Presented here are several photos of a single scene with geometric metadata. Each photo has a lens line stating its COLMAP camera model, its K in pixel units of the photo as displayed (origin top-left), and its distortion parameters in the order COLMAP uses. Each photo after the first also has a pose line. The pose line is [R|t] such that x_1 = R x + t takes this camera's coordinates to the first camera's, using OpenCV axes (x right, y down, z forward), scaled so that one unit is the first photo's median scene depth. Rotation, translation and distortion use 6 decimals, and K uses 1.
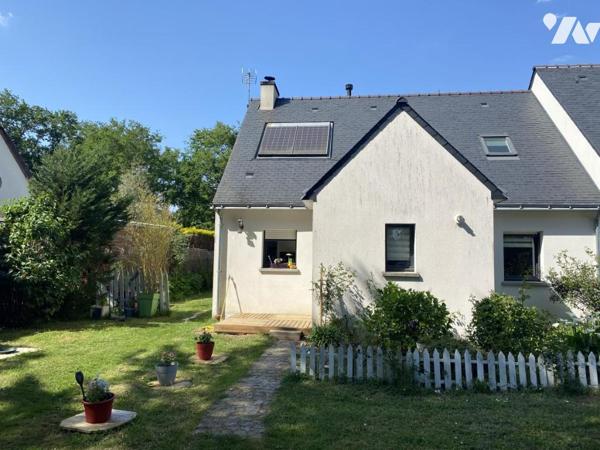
lens RADIAL K [[459.5, 0, 300.0], [0, 459.5, 225.0], [0, 0, 1]] dist [0.089095, -0.255687]
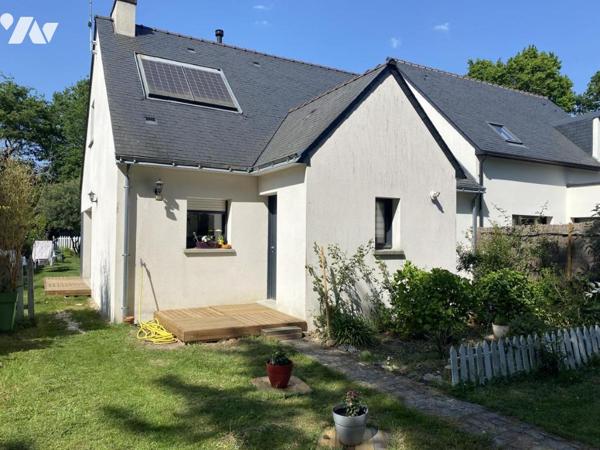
lens RADIAL K [[459.5, 0, 300.0], [0, 459.5, 225.0], [0, 0, 1]] dist [0.089095, -0.255687]
pose [[0.799960, 0.007514, 0.600006, -0.385780], [-0.040624, 0.998306, 0.041660, 0.016589], [-0.598676, -0.057701, 0.798910, 0.293421]]
